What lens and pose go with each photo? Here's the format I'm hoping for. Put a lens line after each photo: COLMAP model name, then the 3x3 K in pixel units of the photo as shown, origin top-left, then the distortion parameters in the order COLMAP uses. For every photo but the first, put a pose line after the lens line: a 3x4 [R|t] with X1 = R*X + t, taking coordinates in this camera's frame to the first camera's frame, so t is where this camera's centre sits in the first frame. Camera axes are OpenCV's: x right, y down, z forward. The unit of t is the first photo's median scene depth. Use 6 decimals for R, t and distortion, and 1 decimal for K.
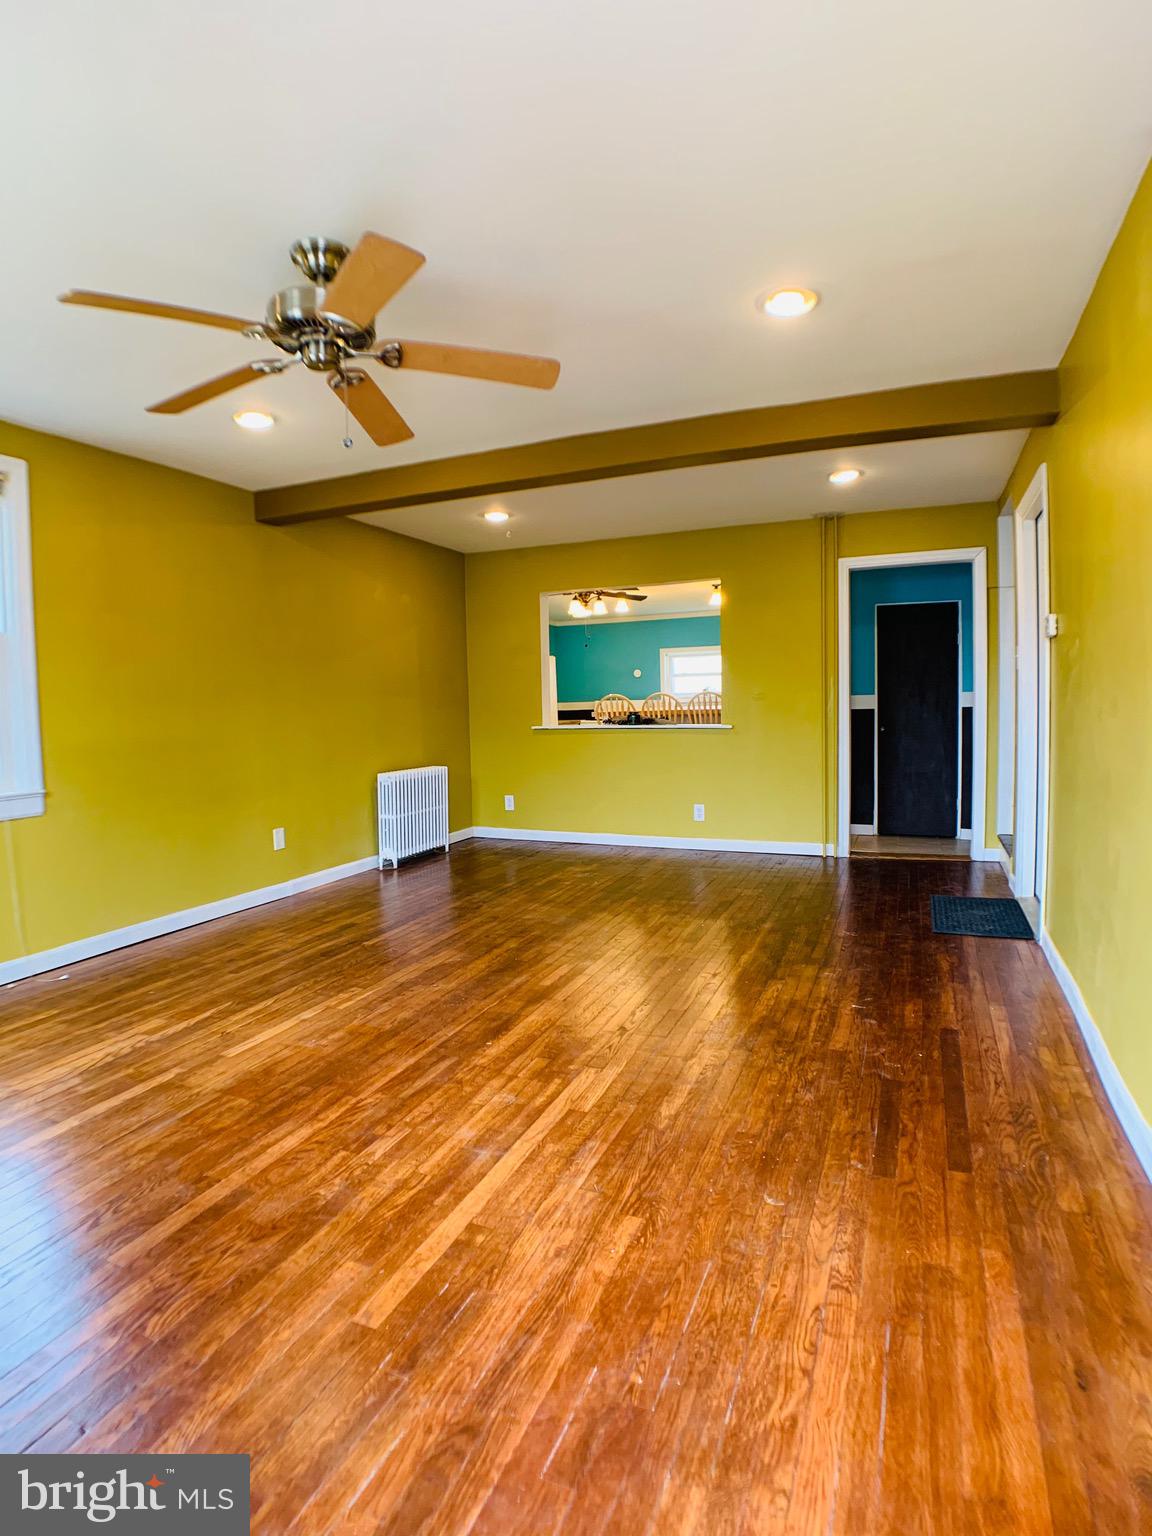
lens RADIAL K [[817.8, 0, 571.1], [0, 817.8, 758.5], [0, 0, 1]] dist [-0.102916, 0.019954]
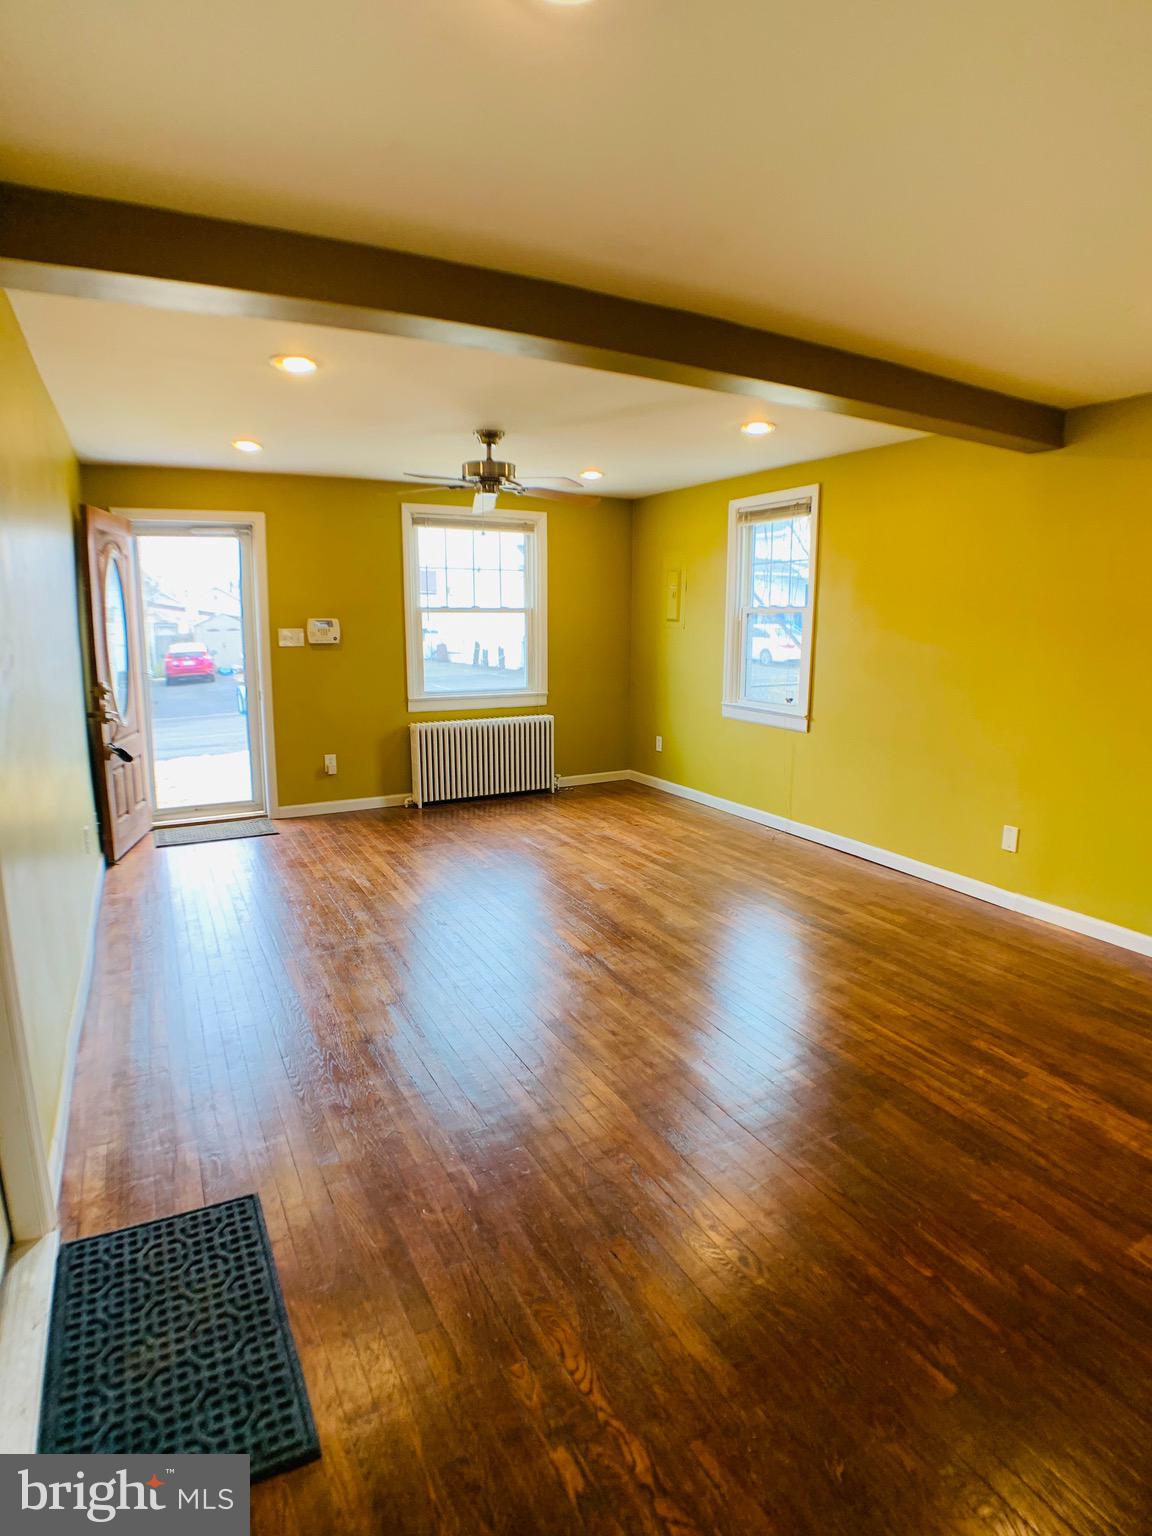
lens RADIAL K [[817.8, 0, 587.4], [0, 817.8, 762.7], [0, 0, 1]] dist [-0.102916, 0.019954]
pose [[-0.619730, 0.155688, -0.769218, 0.930602], [-0.049463, 0.970429, 0.236264, -0.261426], [0.783255, 0.184468, -0.593703, 1.979414]]
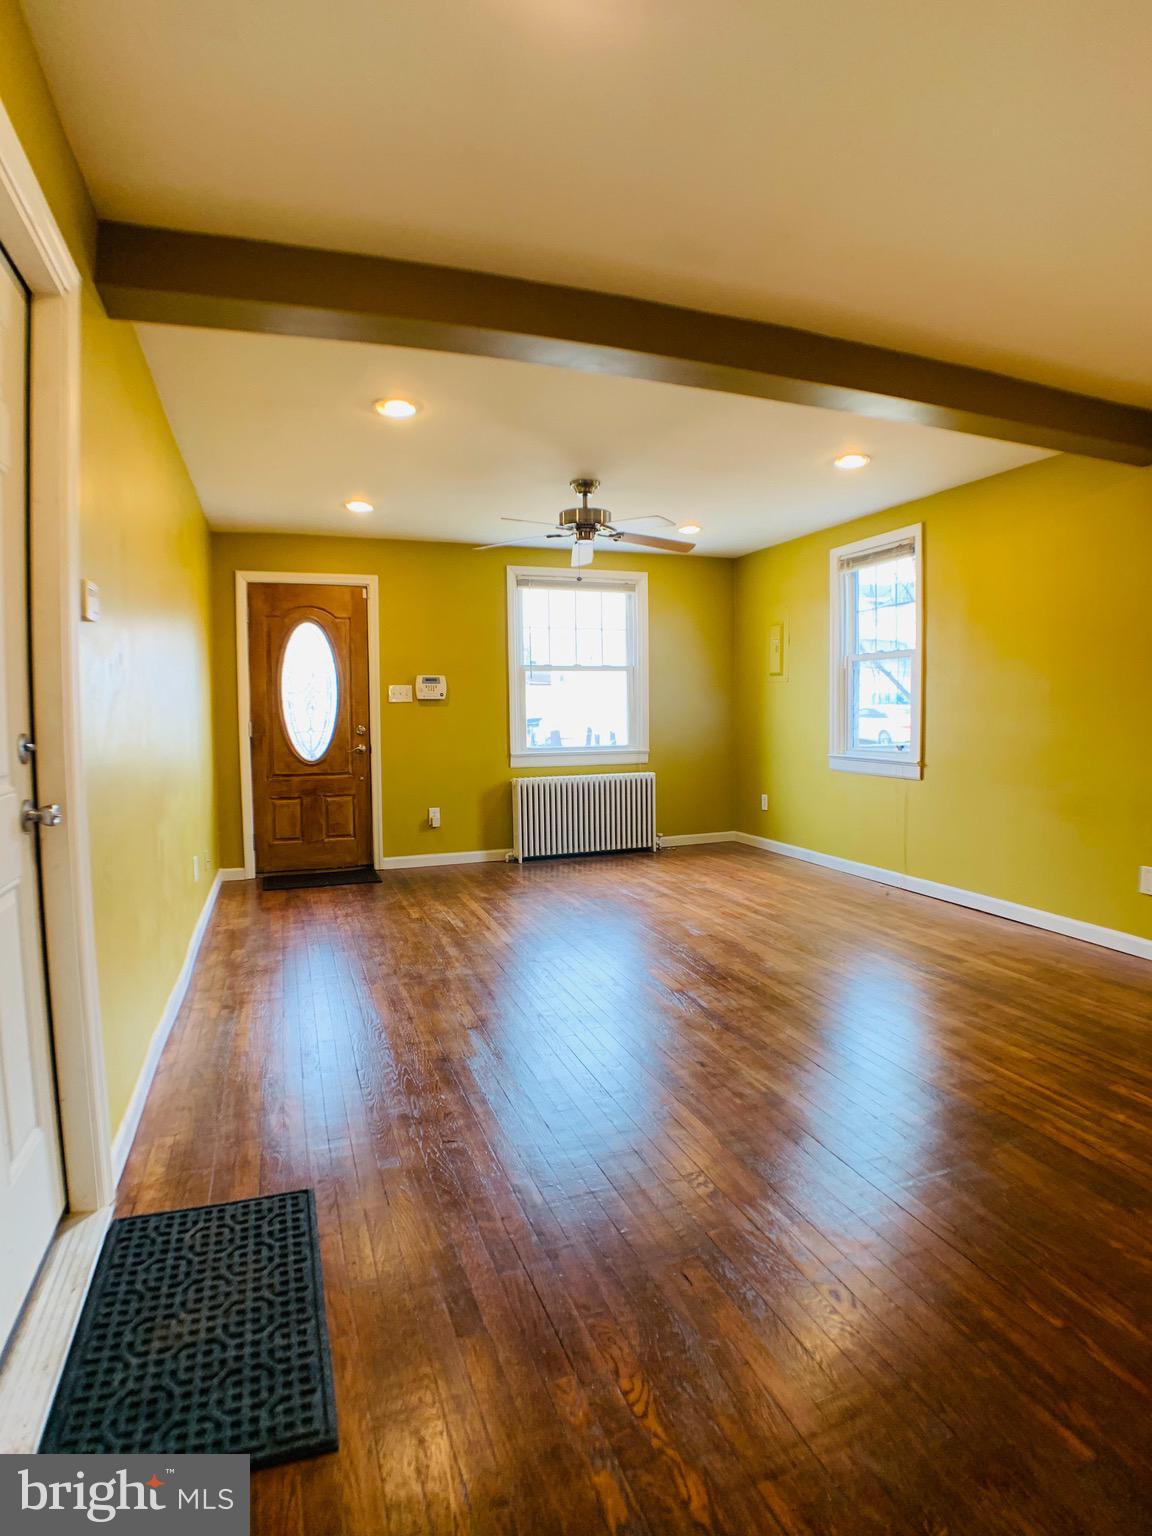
lens RADIAL K [[817.8, 0, 576.3], [0, 817.8, 761.7], [0, 0, 1]] dist [-0.102916, 0.019954]
pose [[-0.730953, 0.073380, -0.678471, 0.901186], [-0.022558, 0.991061, 0.131492, -0.163481], [0.682055, 0.111419, -0.722763, 2.005102]]
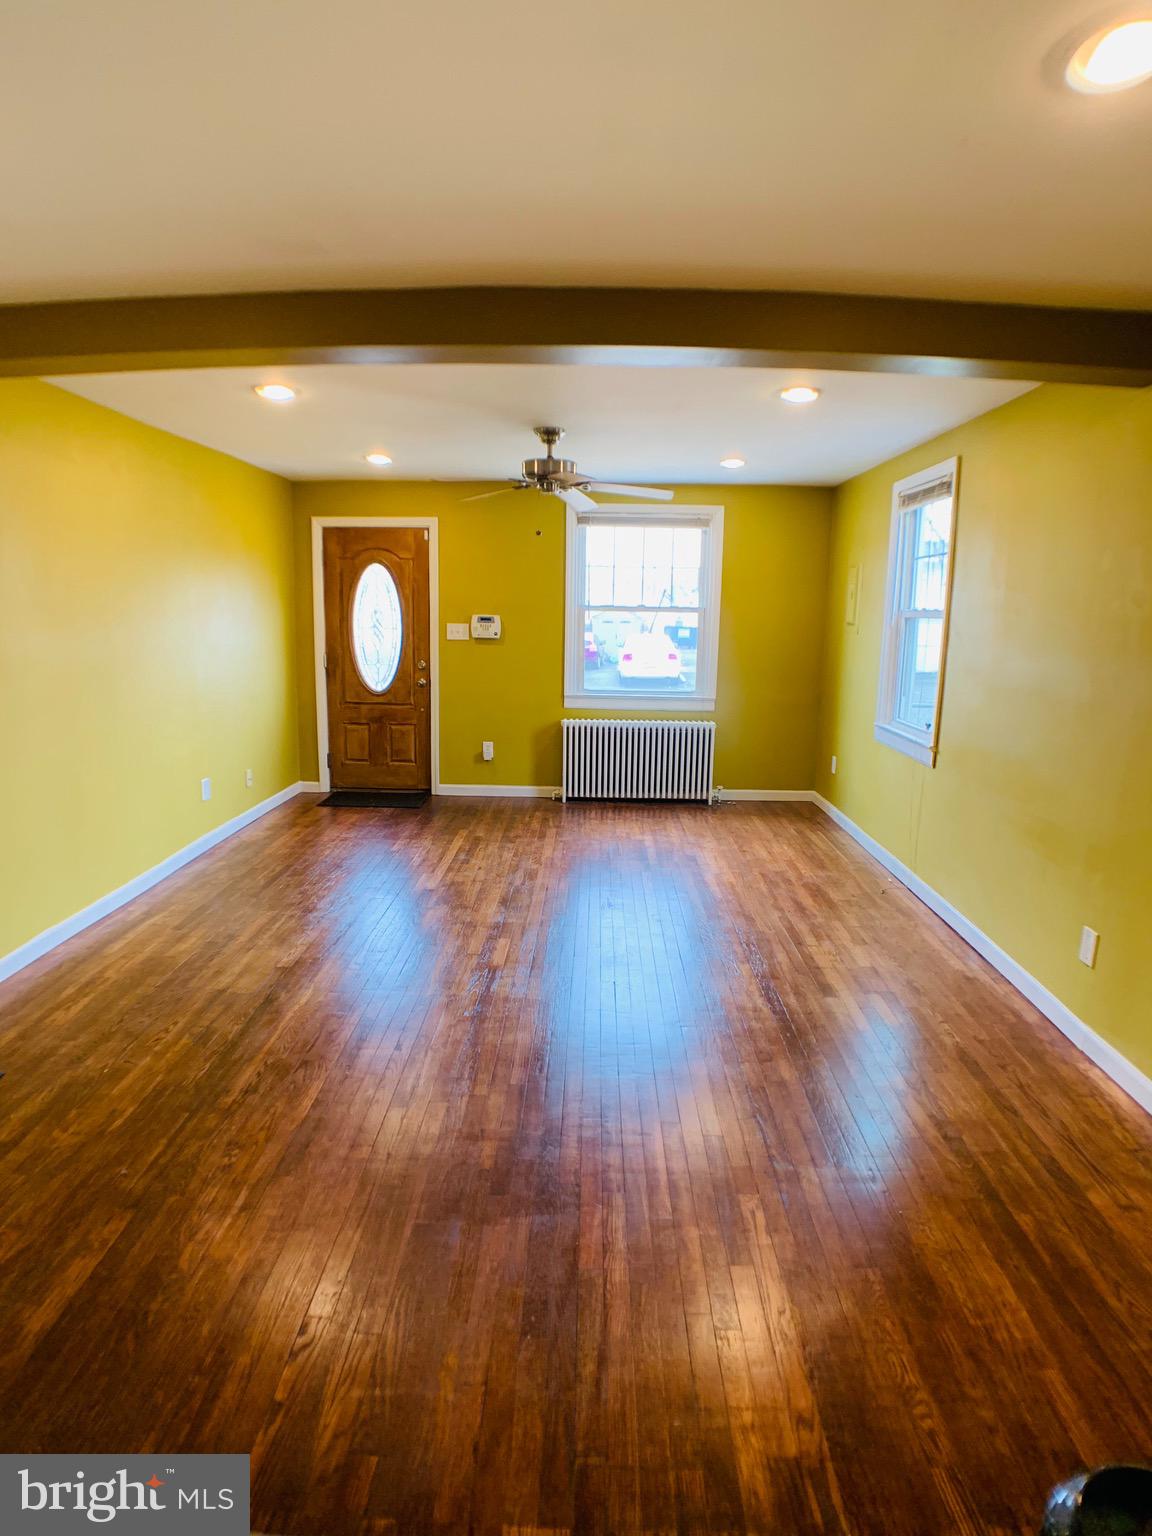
lens RADIAL K [[817.8, 0, 571.2], [0, 817.8, 756.2], [0, 0, 1]] dist [-0.102916, 0.019954]
pose [[-0.932042, 0.070877, -0.355352, 0.306918], [-0.023071, 0.967085, 0.253405, -0.292954], [0.361616, 0.244382, -0.899728, 2.341226]]
